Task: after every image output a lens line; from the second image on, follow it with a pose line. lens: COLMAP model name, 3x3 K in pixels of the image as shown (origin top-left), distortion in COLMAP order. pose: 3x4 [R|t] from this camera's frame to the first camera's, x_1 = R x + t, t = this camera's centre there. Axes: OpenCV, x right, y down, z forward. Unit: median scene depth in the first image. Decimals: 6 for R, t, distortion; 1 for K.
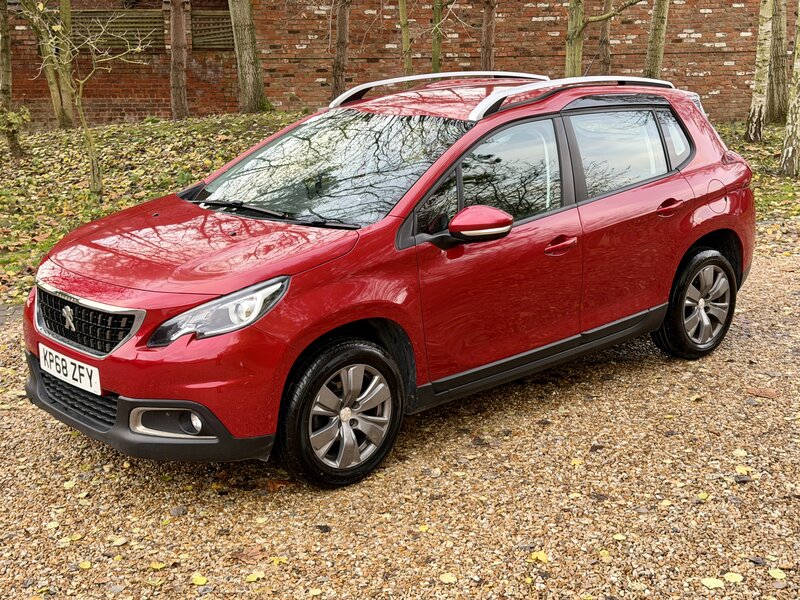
lens RADIAL K [[1108.3, 0, 400.0], [0, 1108.3, 300.0], [0, 0, 1]] dist [0.176495, -0.360351]
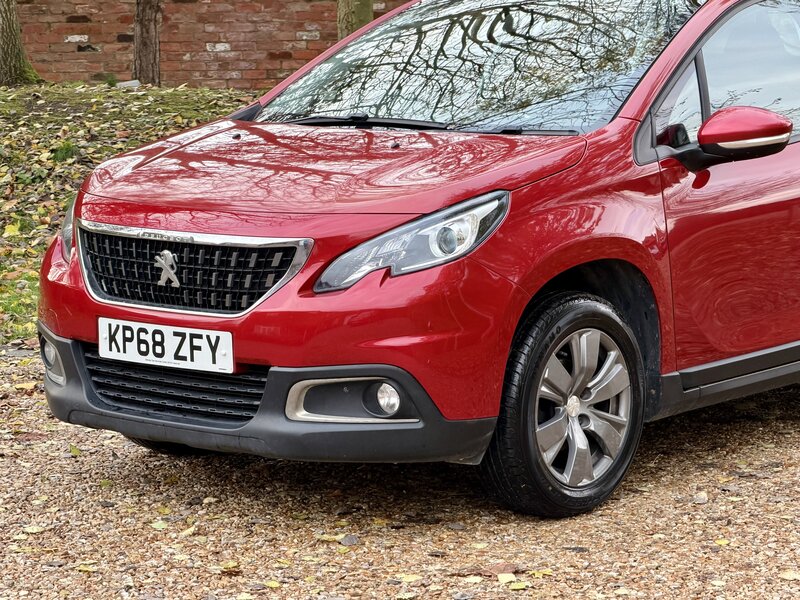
lens RADIAL K [[2641.9, 0, 400.0], [0, 2641.9, 300.0], [0, 0, 1]] dist [0.121923, 1.322796]
pose [[0.992477, -0.017441, 0.121181, -0.312343], [0.031189, 0.993163, -0.112495, 0.194800], [-0.118390, 0.115428, 0.986235, -0.518090]]
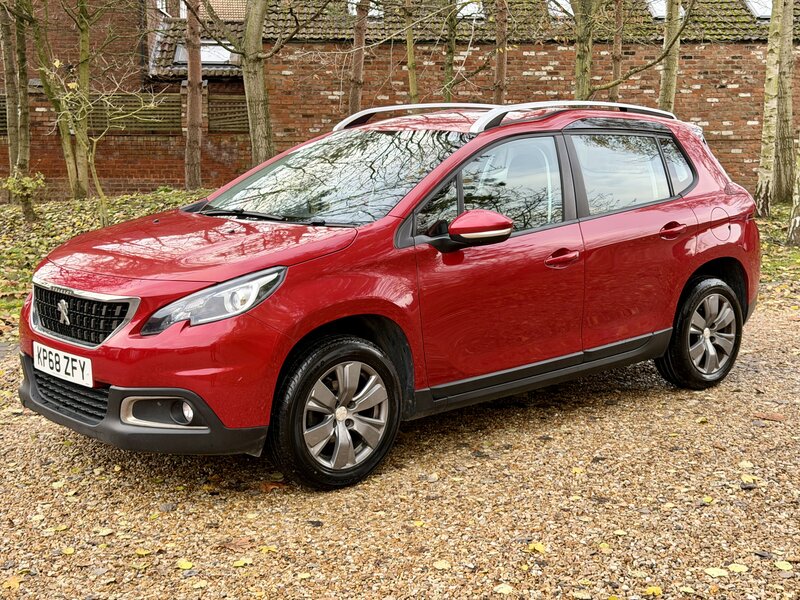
lens RADIAL K [[1108.3, 0, 400.0], [0, 1108.3, 300.0], [0, 0, 1]] dist [0.176495, -0.360351]
pose [[0.999879, 0.010478, -0.011472, 0.011858], [-0.011481, 0.995768, -0.091178, 0.082802], [0.010468, 0.091299, 0.995769, 0.012921]]
